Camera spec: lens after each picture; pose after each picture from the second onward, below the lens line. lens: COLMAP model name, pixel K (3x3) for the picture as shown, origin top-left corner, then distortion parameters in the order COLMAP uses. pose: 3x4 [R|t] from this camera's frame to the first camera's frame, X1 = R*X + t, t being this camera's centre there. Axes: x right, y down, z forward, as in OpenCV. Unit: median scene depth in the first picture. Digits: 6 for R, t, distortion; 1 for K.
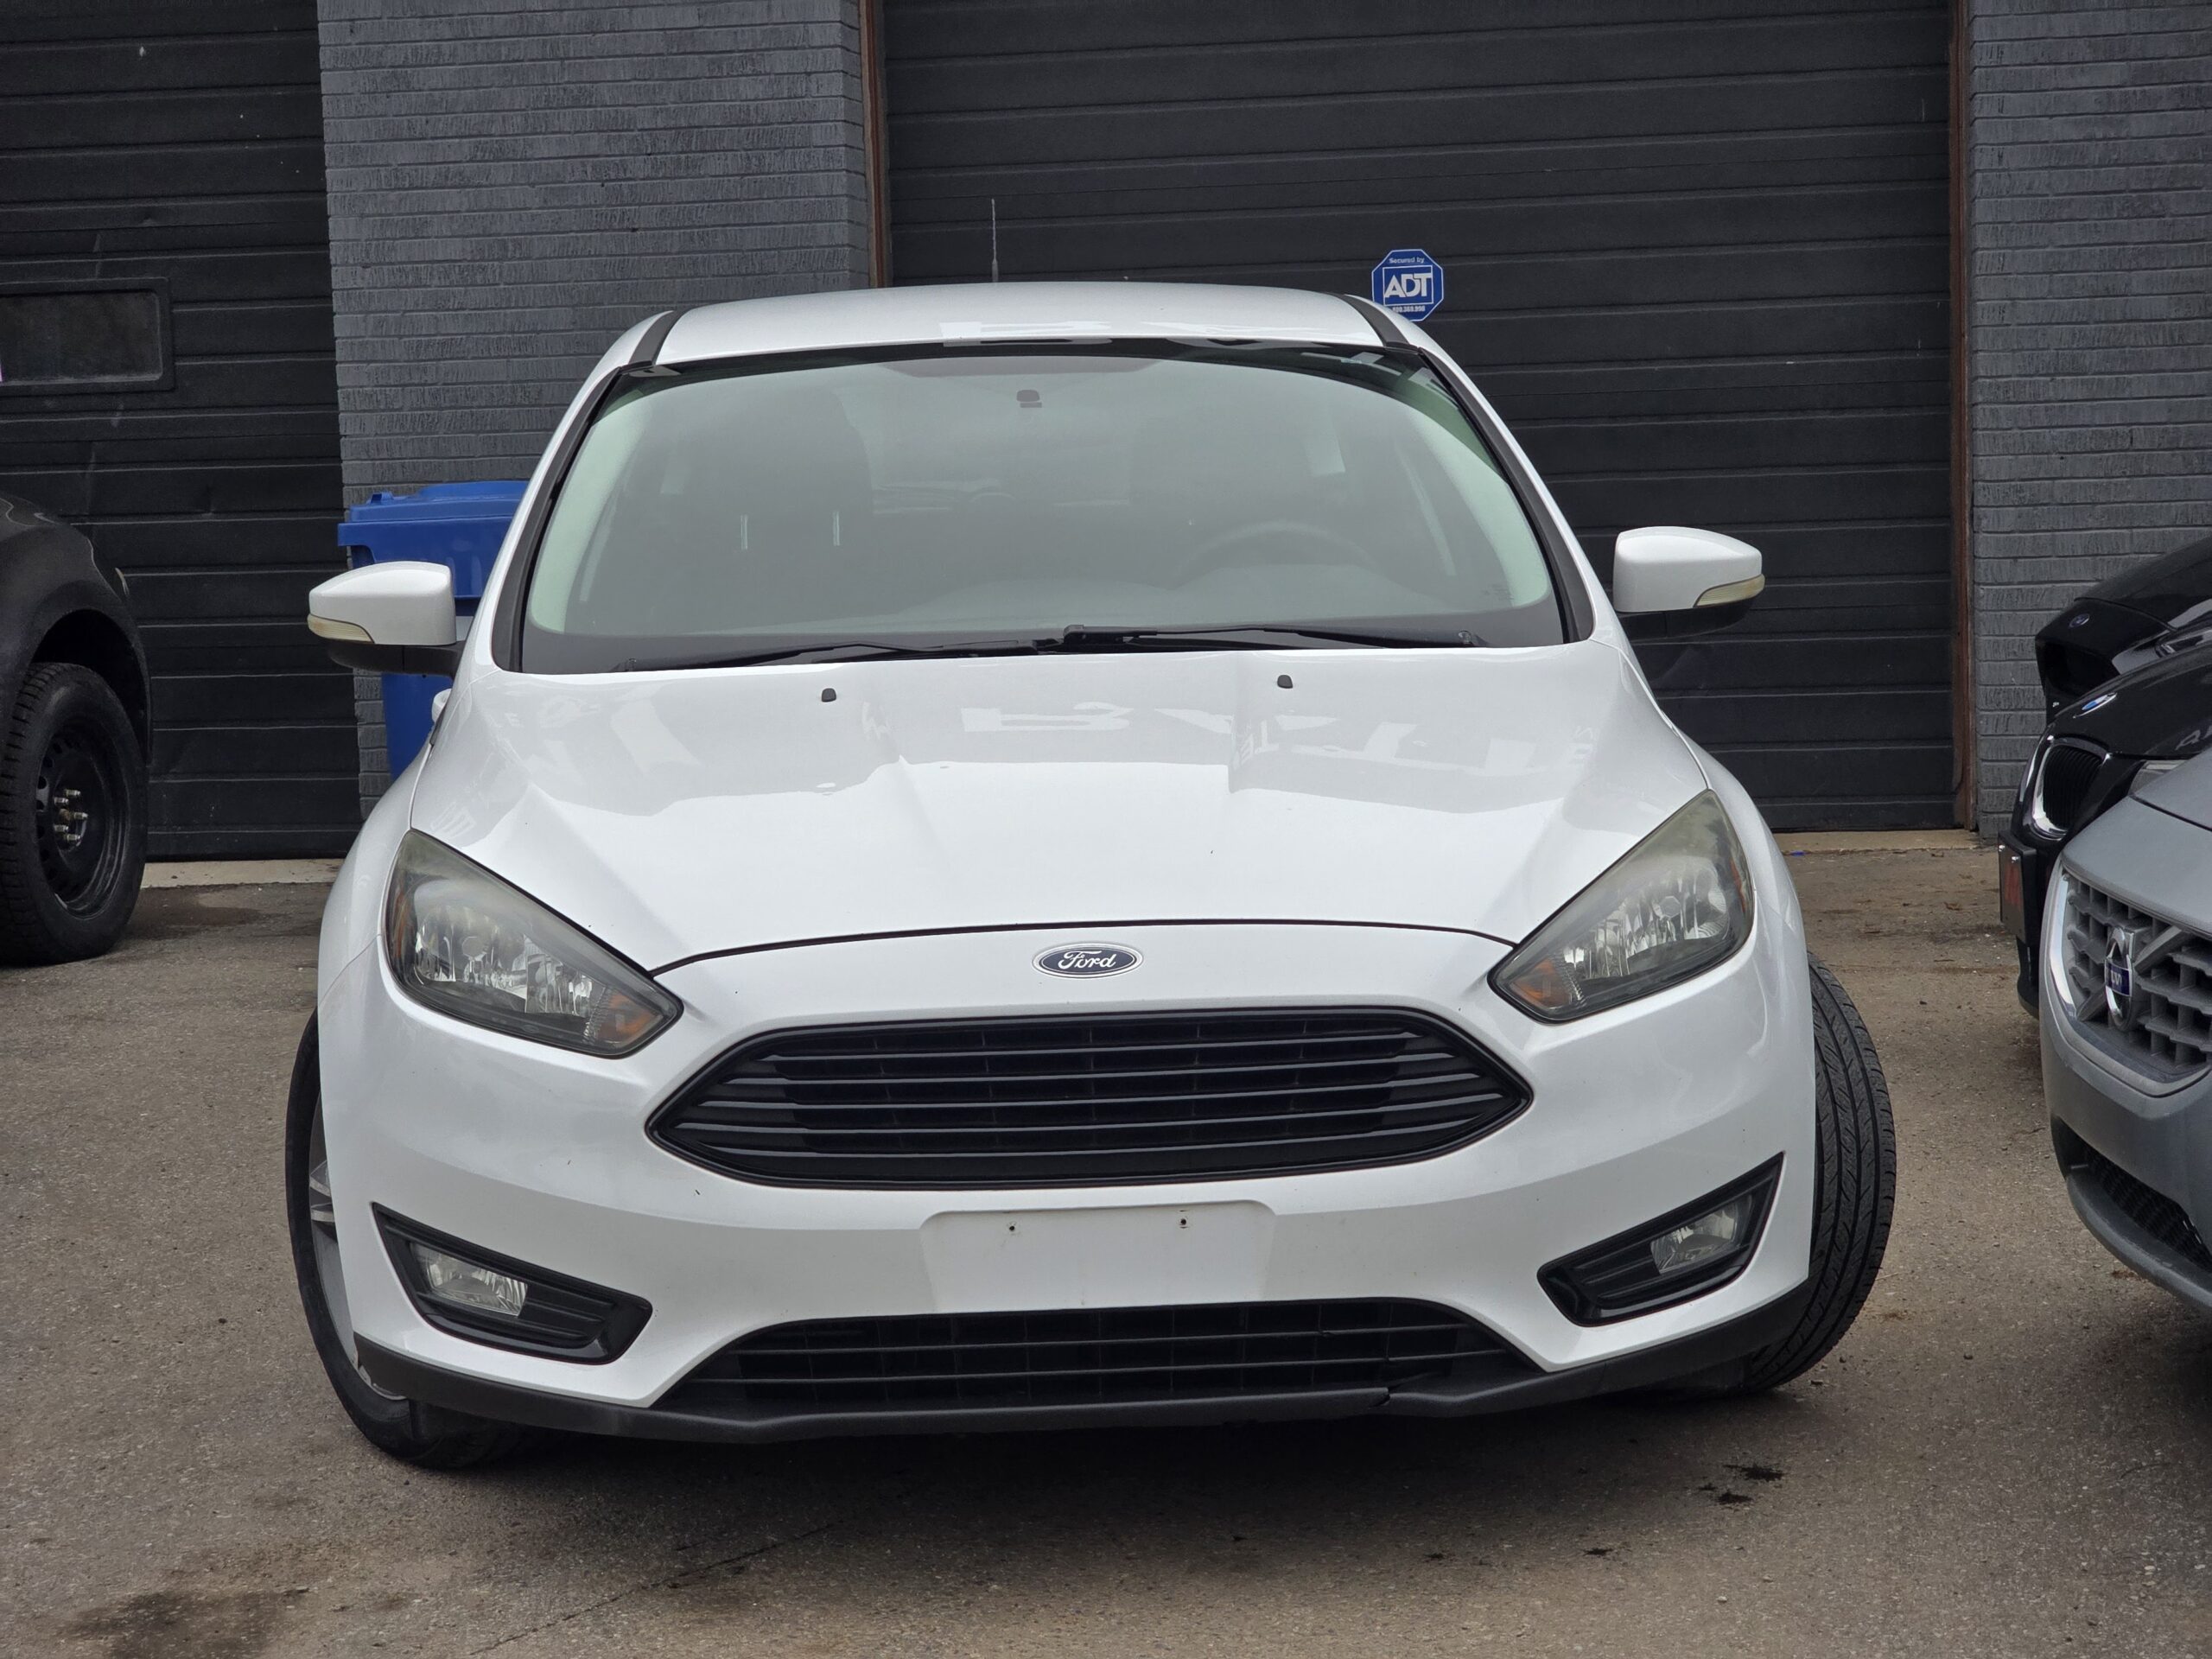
lens RADIAL K [[4094.5, 0, 1106.0], [0, 4094.5, 829.5], [0, 0, 1]] dist [-0.052631, 0.435218]
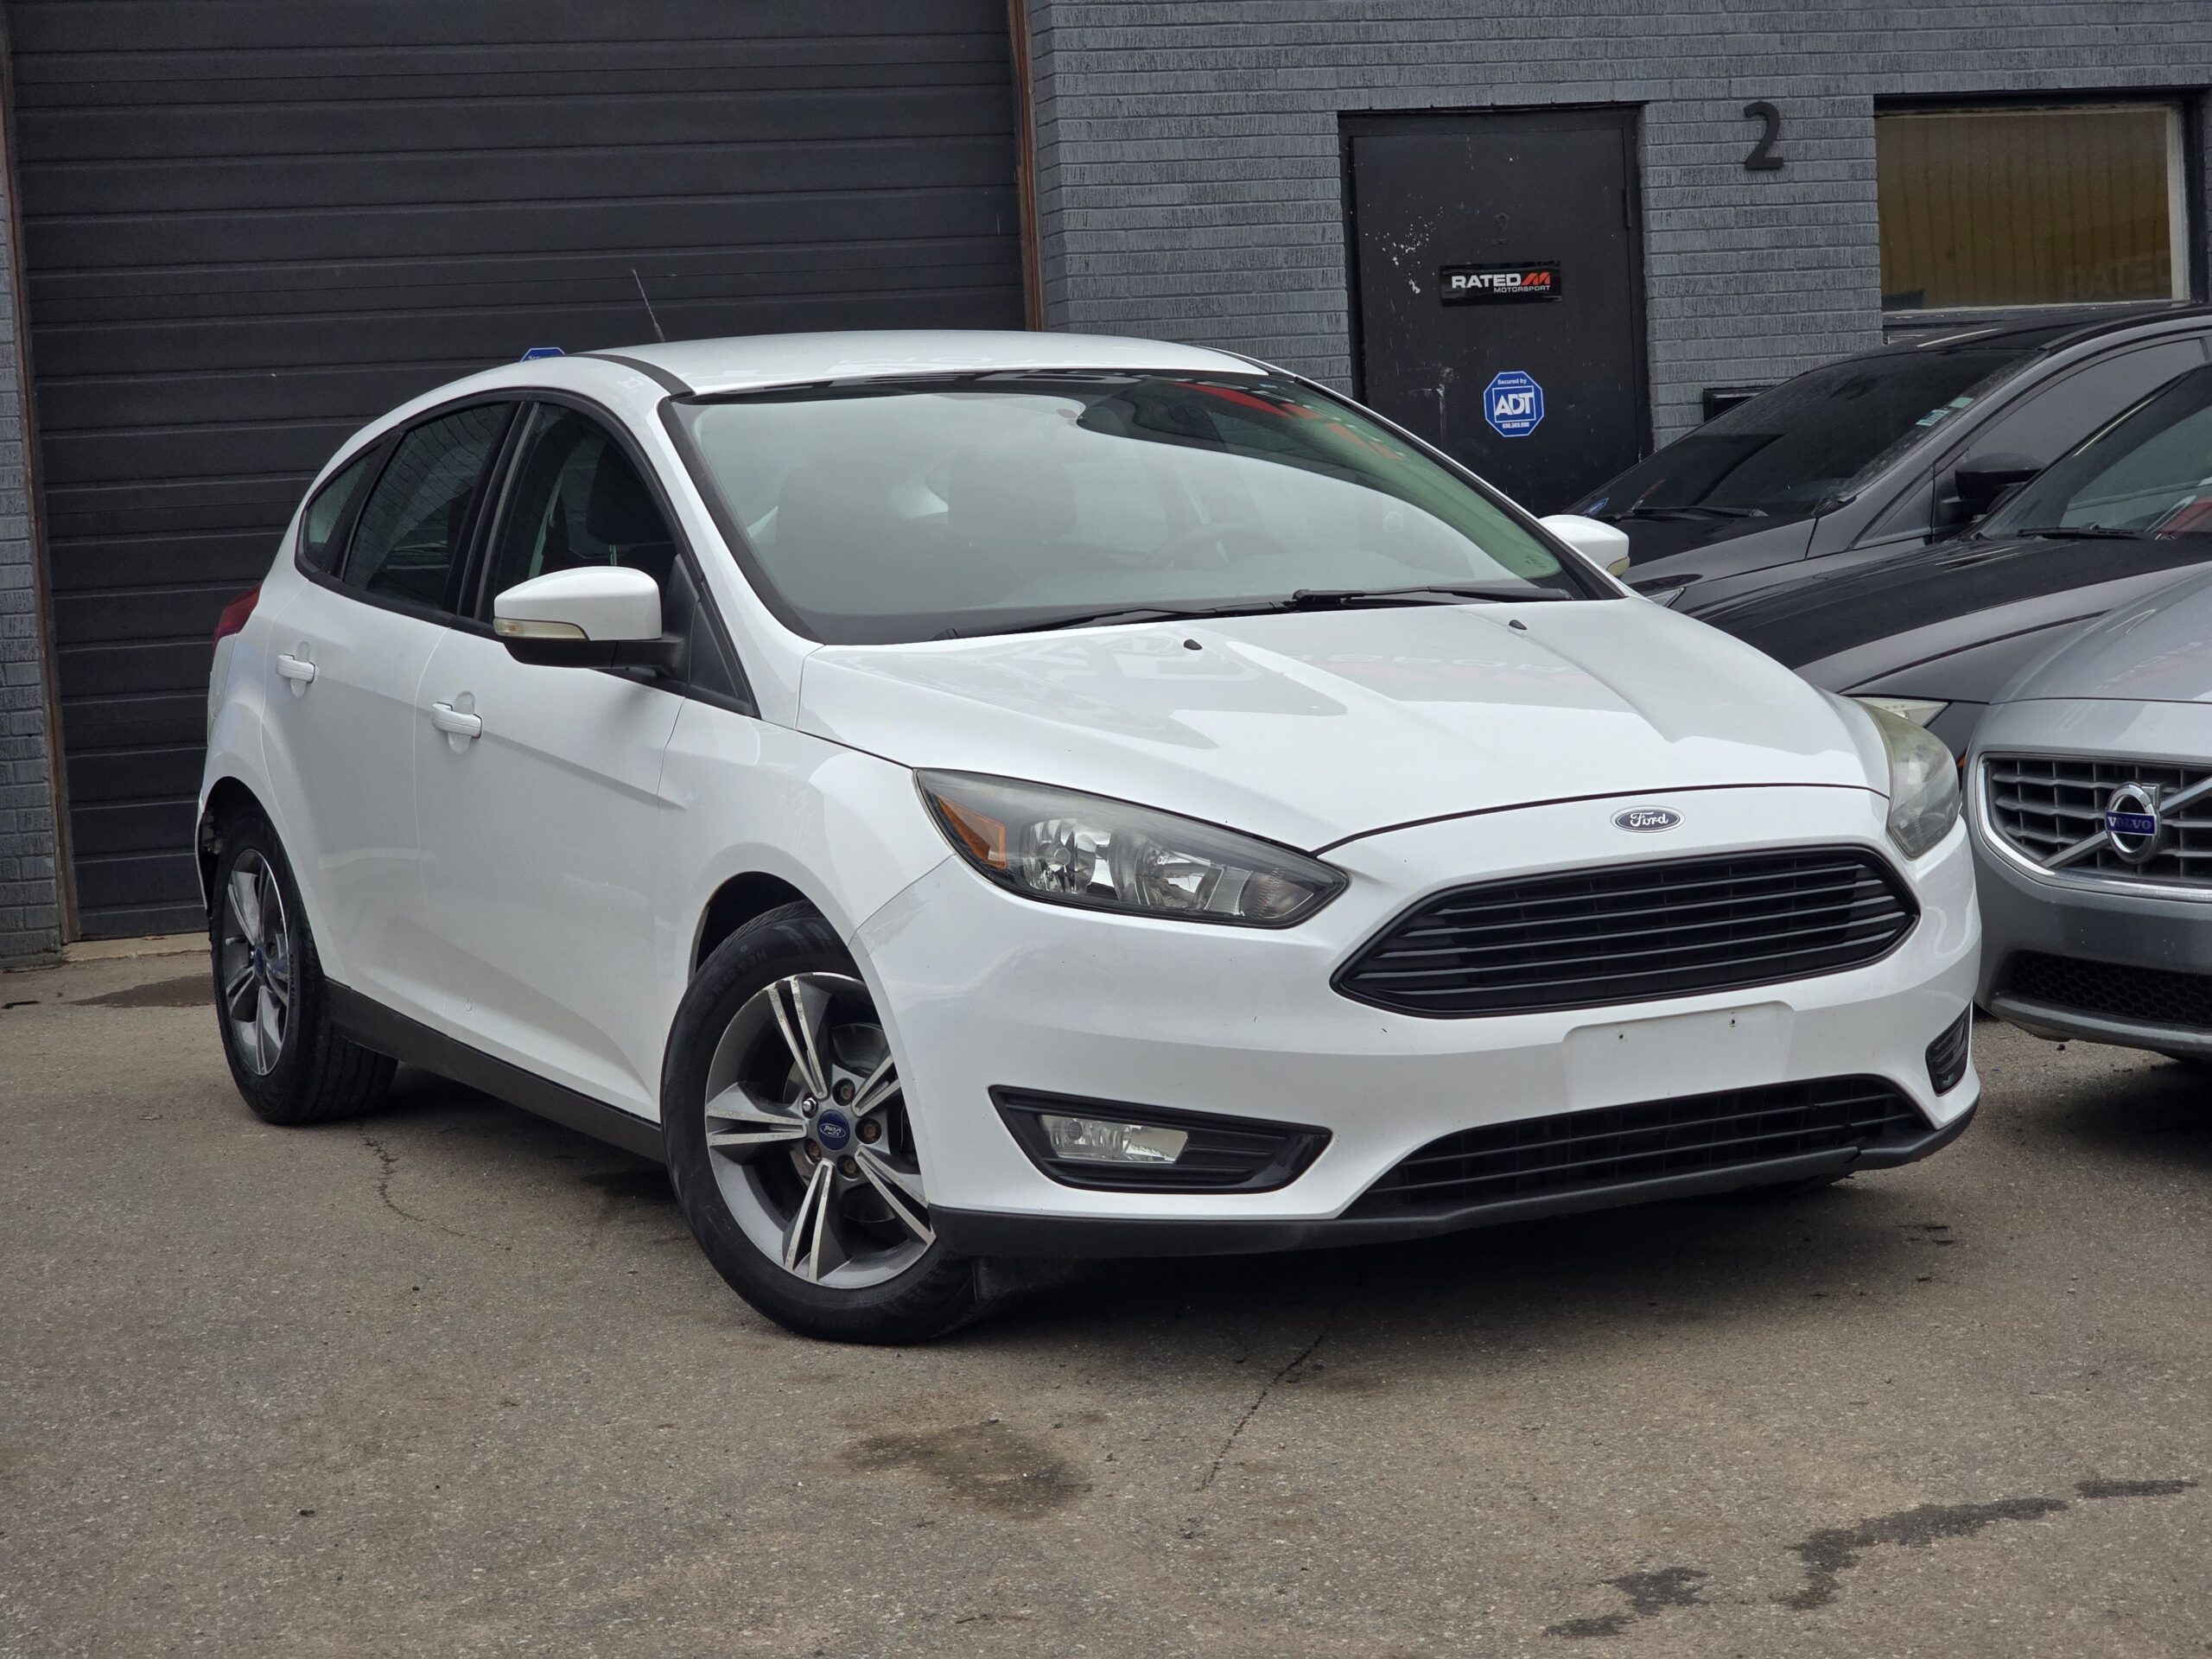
lens RADIAL K [[4094.5, 0, 1106.0], [0, 4094.5, 829.5], [0, 0, 1]] dist [-0.052631, 0.435218]
pose [[0.893771, -0.049835, 0.445747, -0.693121], [0.068428, 0.997325, -0.025702, 0.054402], [-0.443273, 0.053473, 0.894790, -0.043753]]
